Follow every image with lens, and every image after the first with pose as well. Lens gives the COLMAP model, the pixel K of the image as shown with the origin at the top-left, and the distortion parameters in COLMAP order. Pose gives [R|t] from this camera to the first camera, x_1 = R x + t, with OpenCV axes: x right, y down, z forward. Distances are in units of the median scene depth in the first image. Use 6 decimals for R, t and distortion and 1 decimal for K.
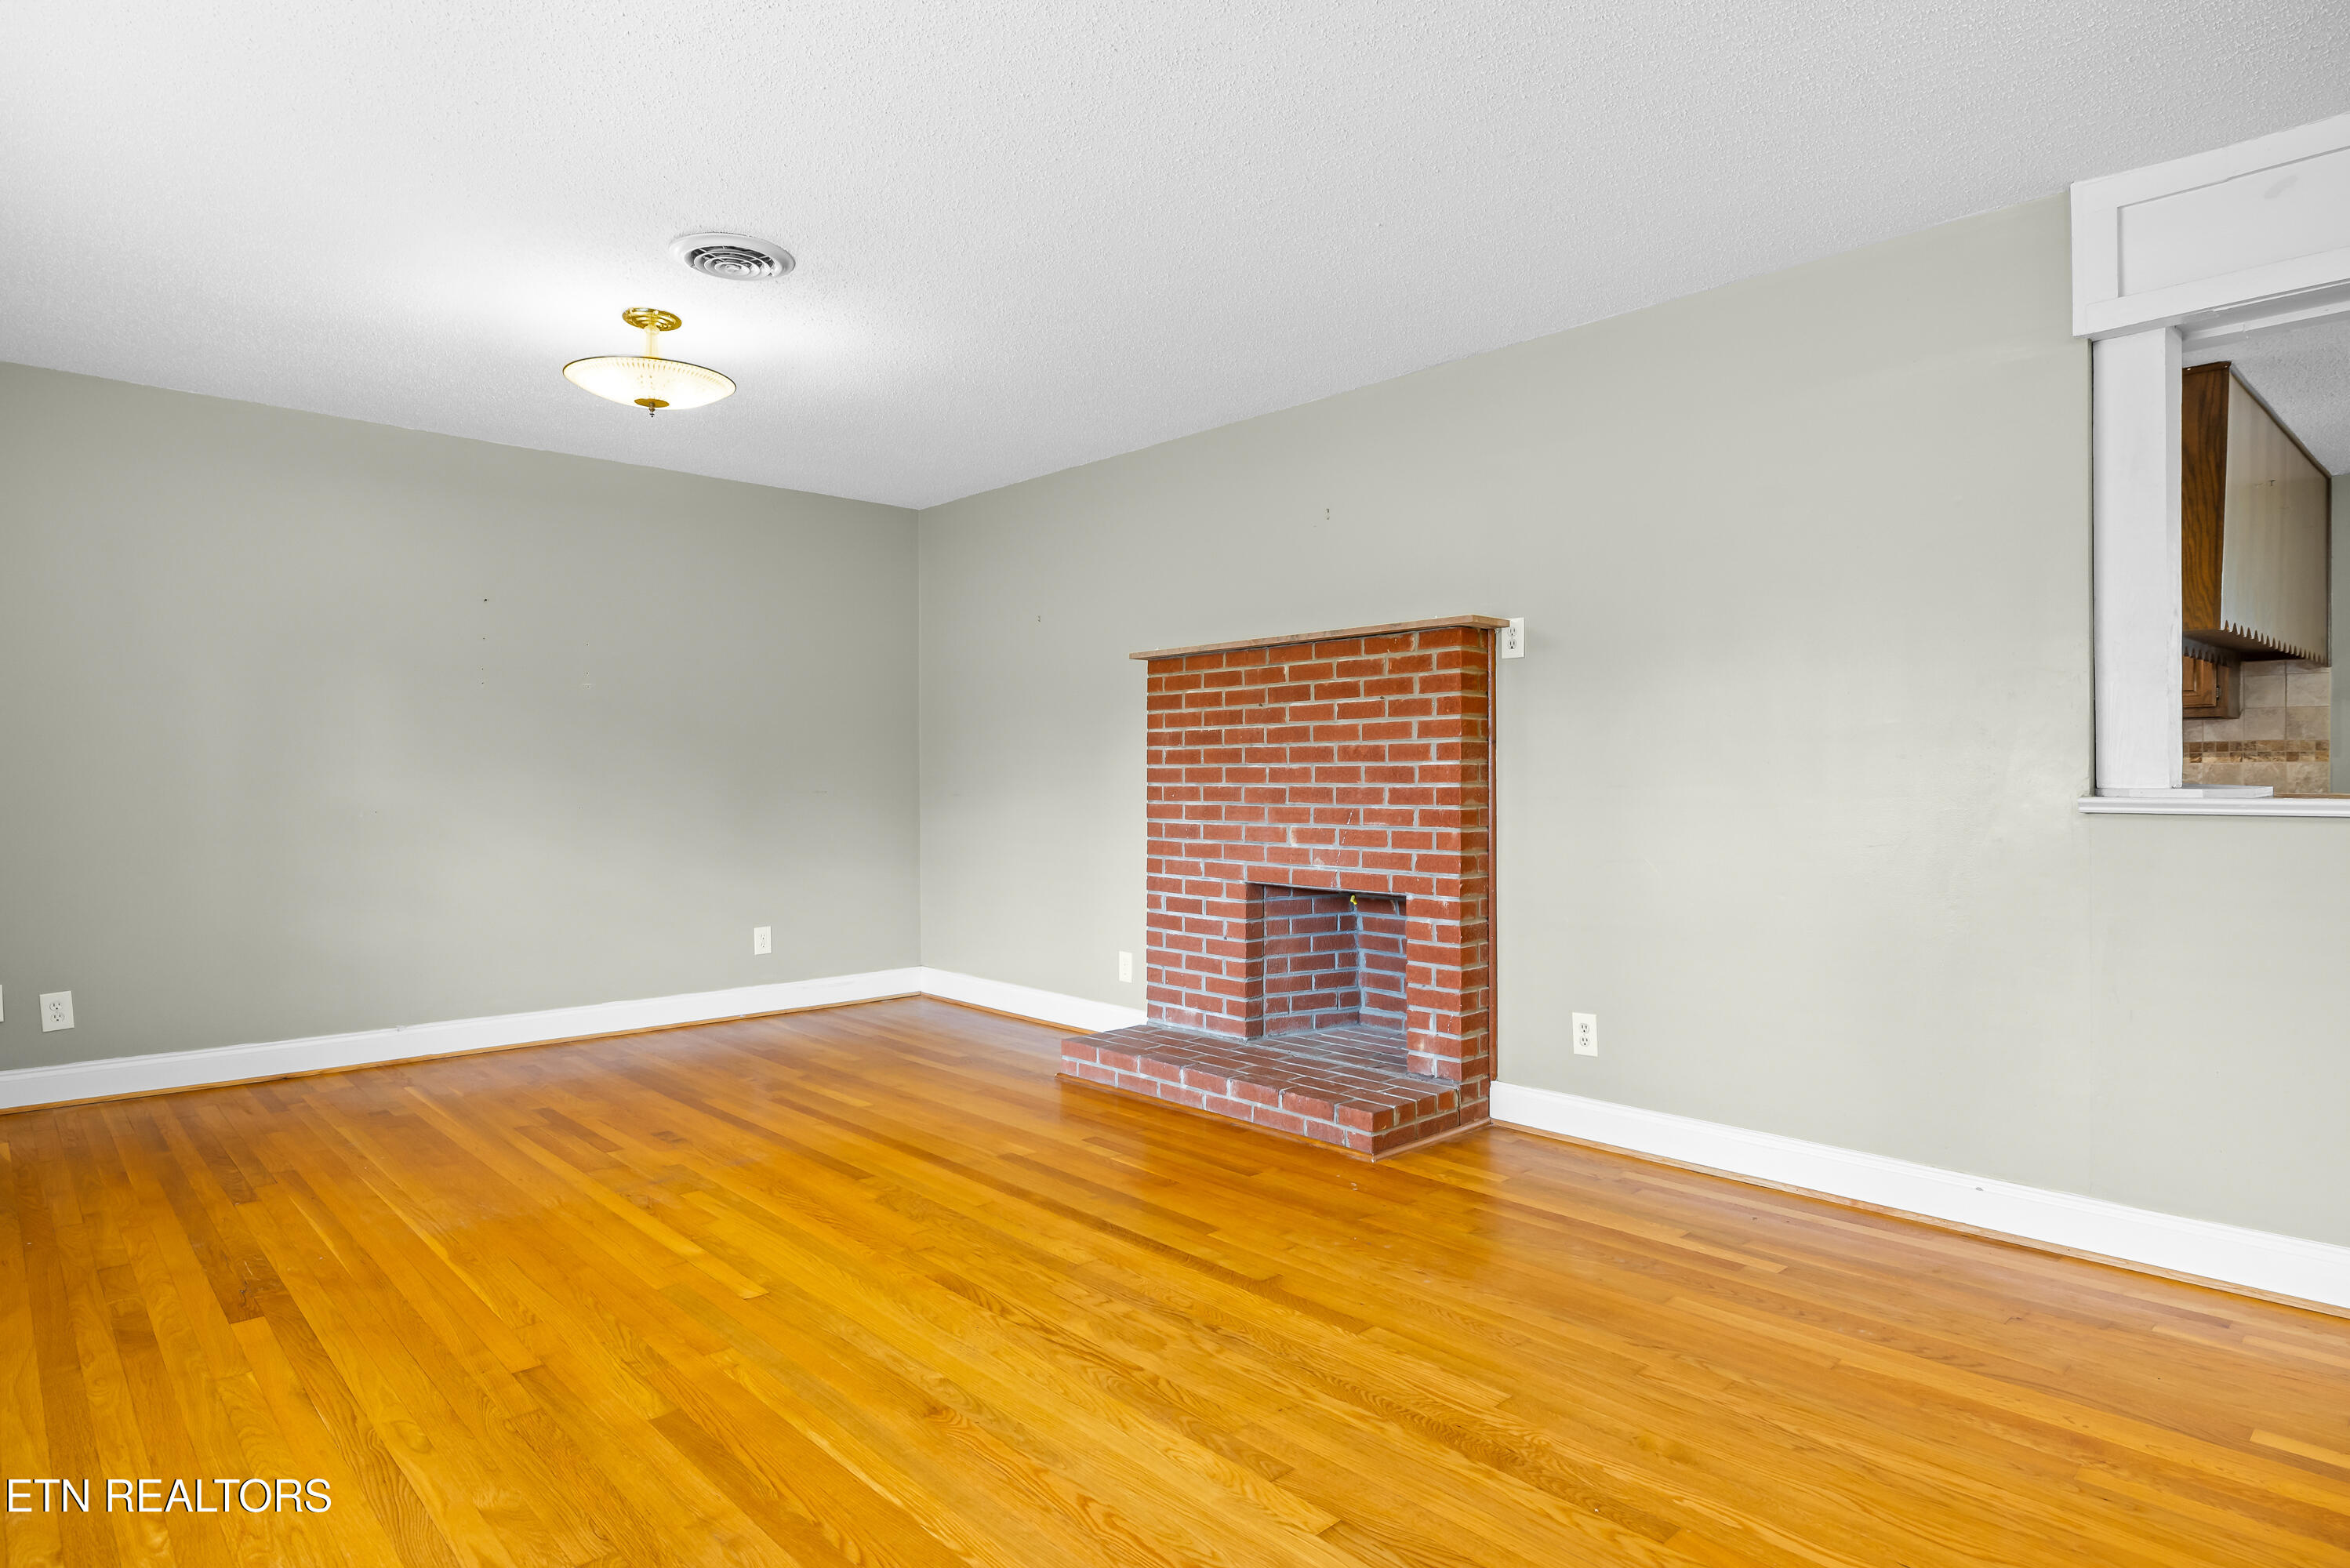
lens RADIAL K [[1290.3, 0, 1181.5], [0, 1290.3, 783.8], [0, 0, 1]] dist [-0.006008, -0.000242]
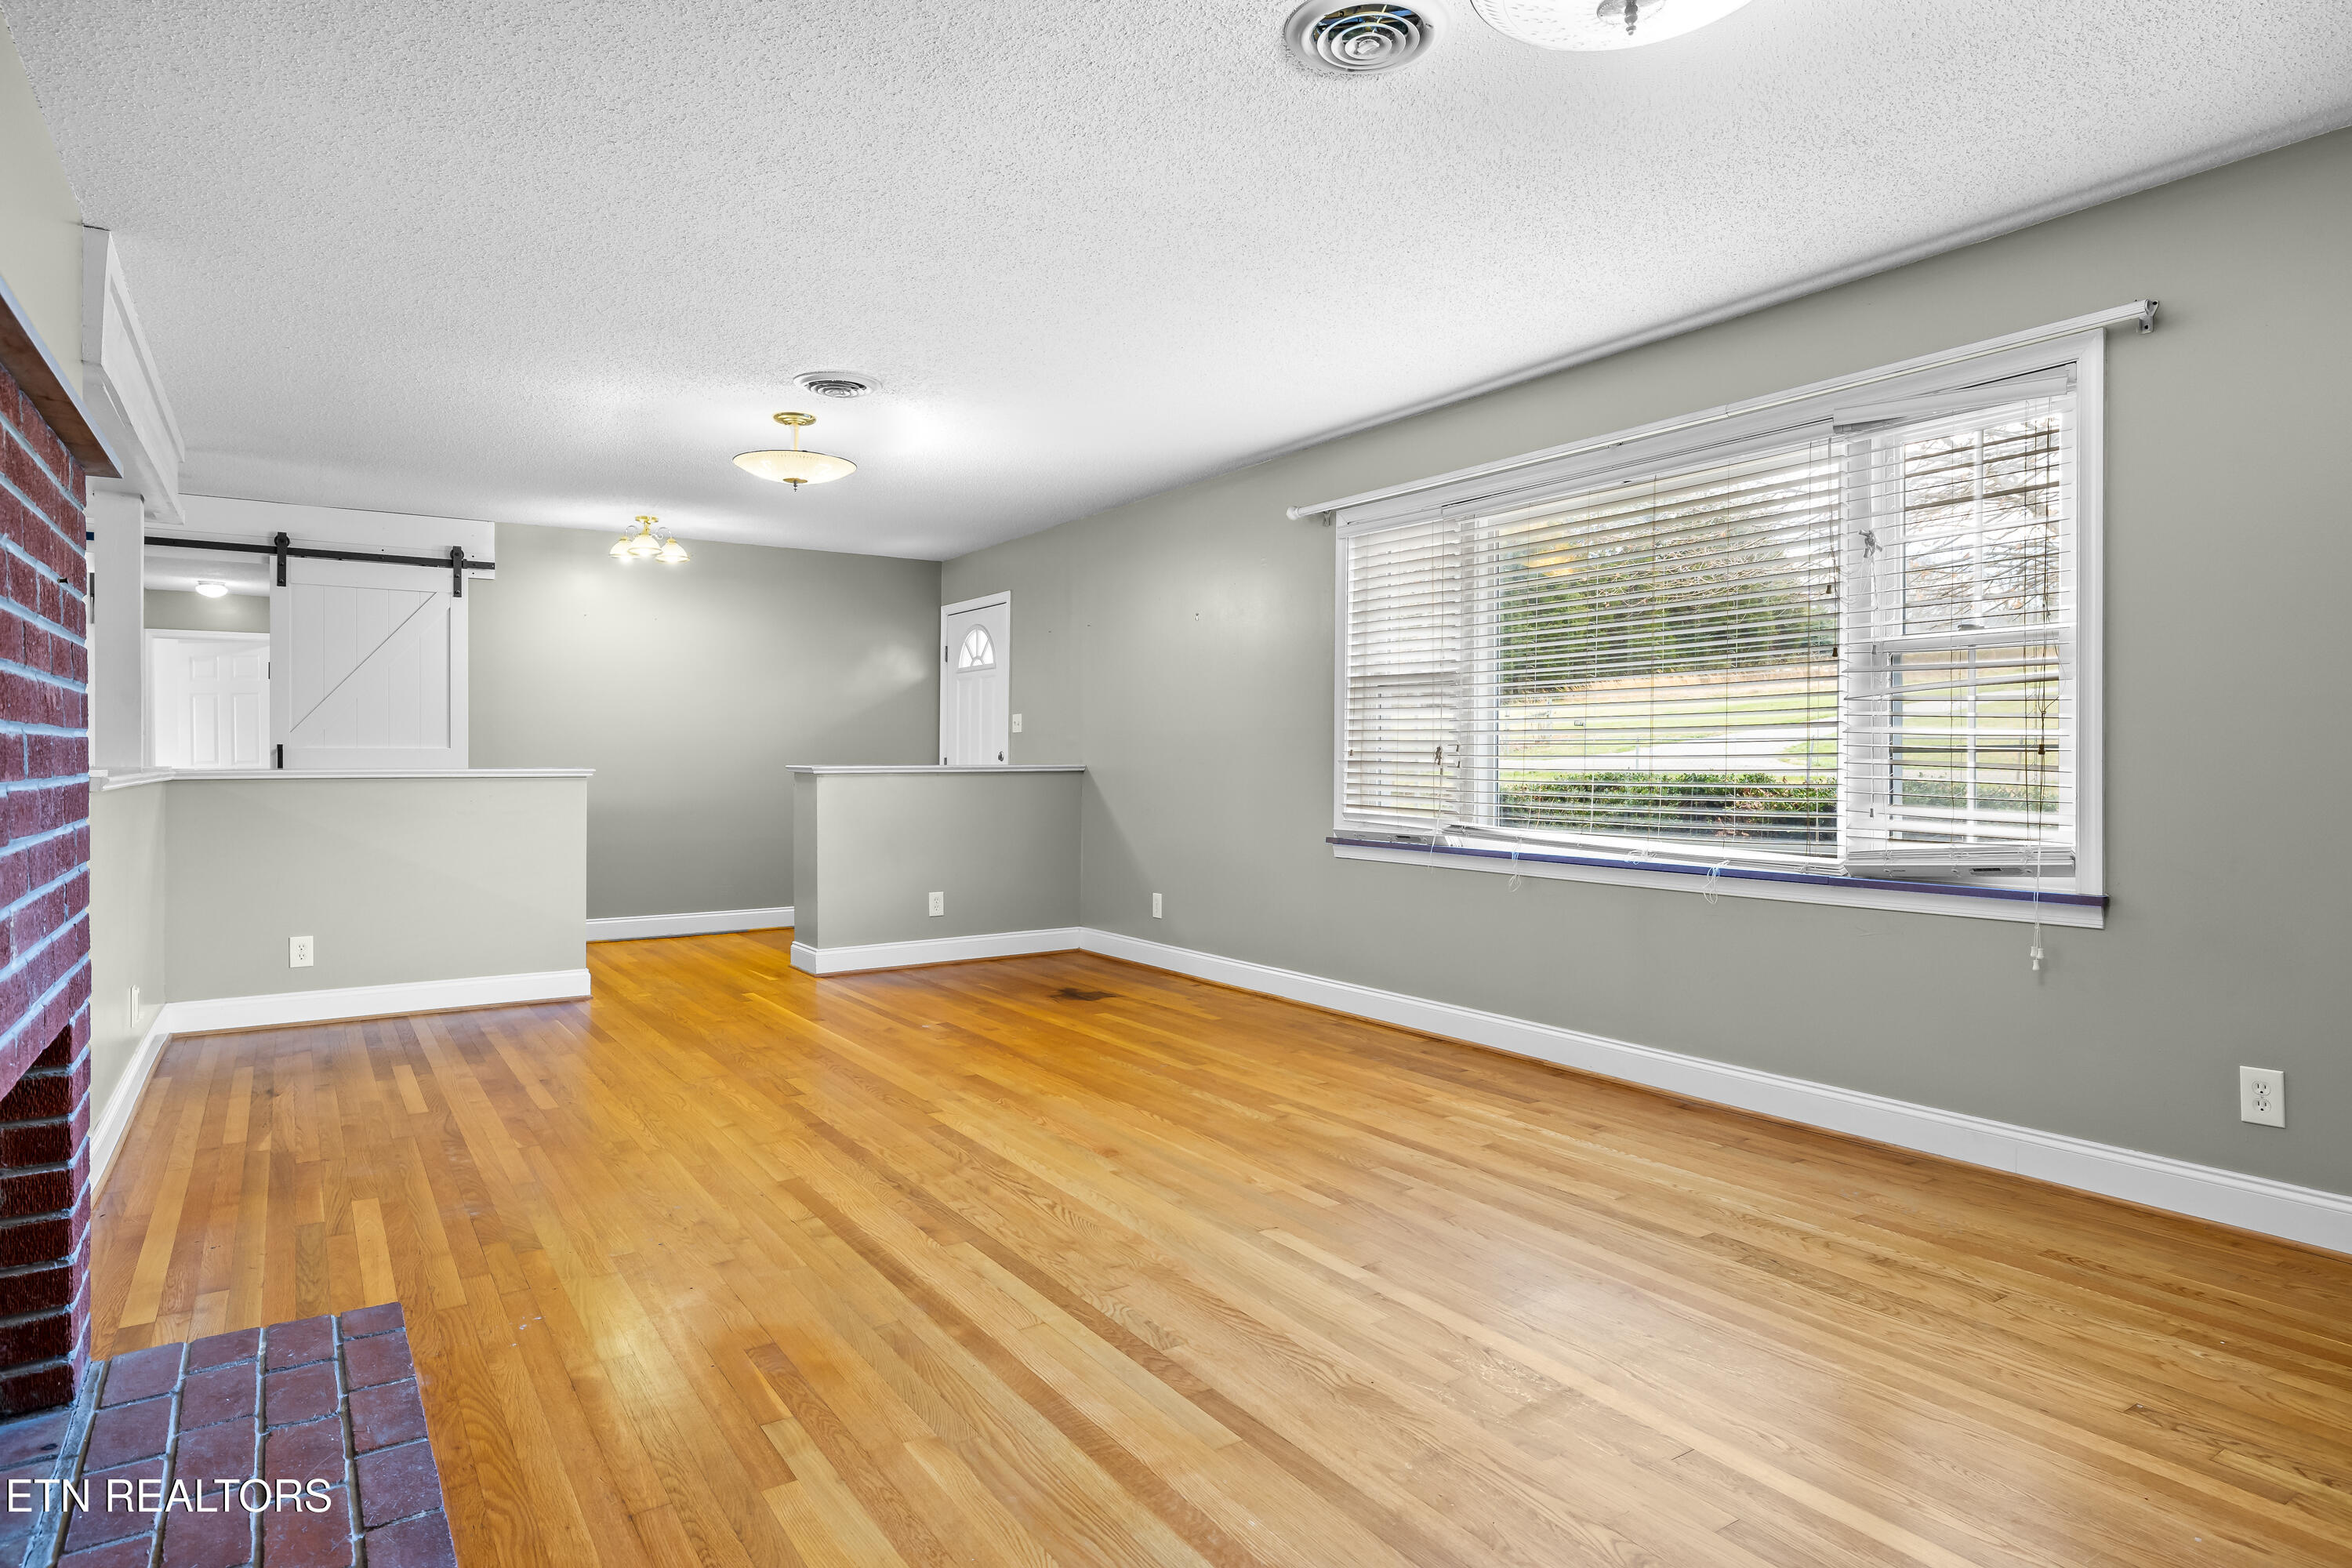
lens RADIAL K [[1353.6, 0, 1176.3], [0, 1353.6, 773.1], [0, 0, 1]] dist [0.003715, 0.000536]
pose [[-0.984701, 0.000311, 0.174254, -0.242391], [0.004378, 0.999727, 0.022960, -0.008749], [-0.174200, 0.023372, -0.984433, 1.140922]]
